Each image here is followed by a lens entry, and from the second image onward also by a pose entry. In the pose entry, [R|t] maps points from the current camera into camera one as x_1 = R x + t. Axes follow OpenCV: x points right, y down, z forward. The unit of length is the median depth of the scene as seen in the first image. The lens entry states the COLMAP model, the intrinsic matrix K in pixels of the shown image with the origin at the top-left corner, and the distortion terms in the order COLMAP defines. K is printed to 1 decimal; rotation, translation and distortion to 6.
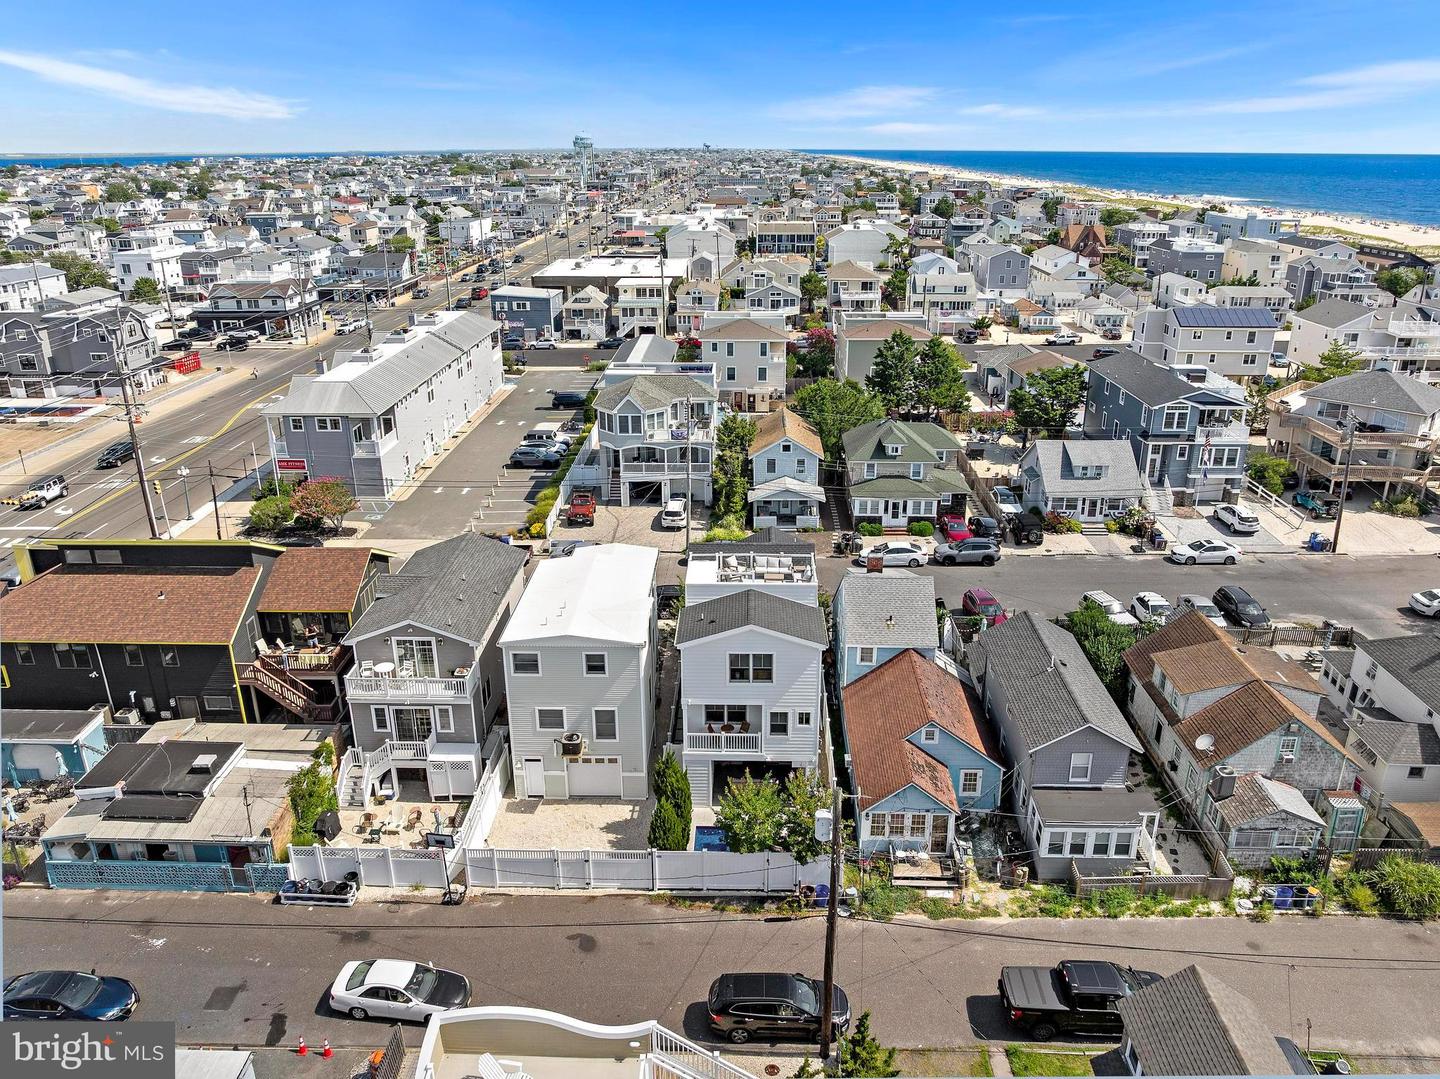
lens RADIAL K [[1013.4, 0, 727.7], [0, 1013.4, 539.1], [0, 0, 1]] dist [-0.030786, -0.008224]
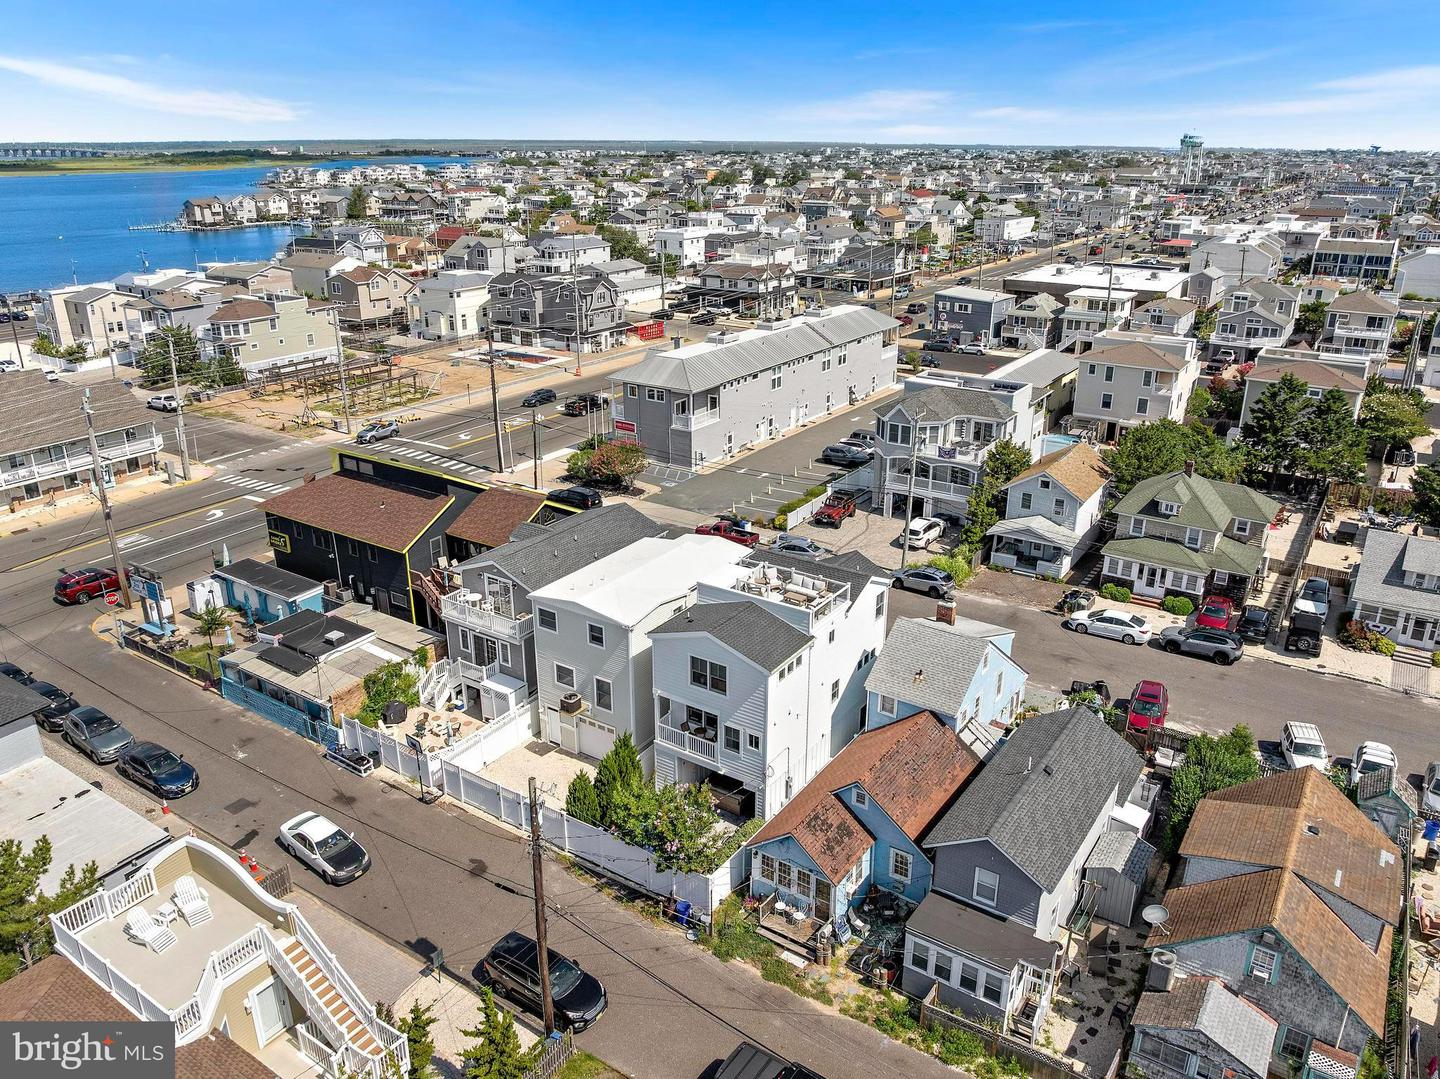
lens RADIAL K [[1038.3, 0, 727.4], [0, 1038.3, 540.7], [0, 0, 1]] dist [-0.033477, -0.000735]
pose [[0.844714, 0.195276, -0.498324, 0.286467], [-0.196443, 0.979202, 0.050722, -0.031958], [0.497865, 0.055047, 0.865506, 0.064036]]
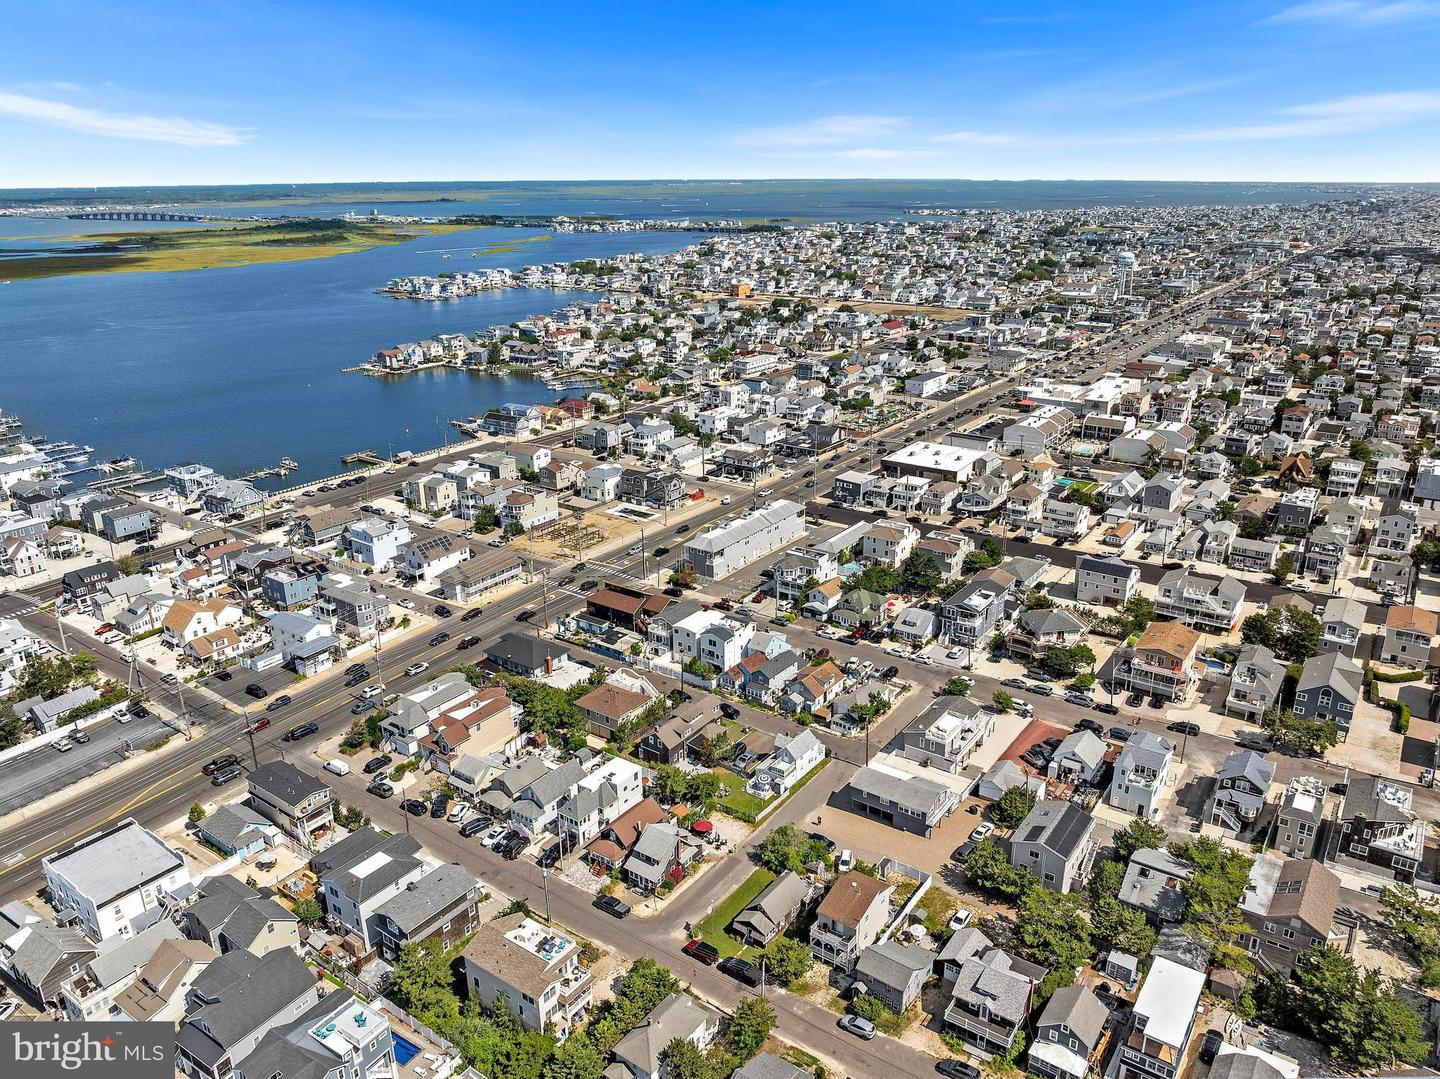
lens RADIAL K [[1038.3, 0, 727.4], [0, 1038.3, 540.7], [0, 0, 1]] dist [-0.033477, -0.000735]
pose [[0.824475, 0.185610, -0.534593, 1.430812], [-0.197582, 0.979647, 0.035412, -0.291780], [0.530286, 0.076429, 0.844367, -1.718748]]
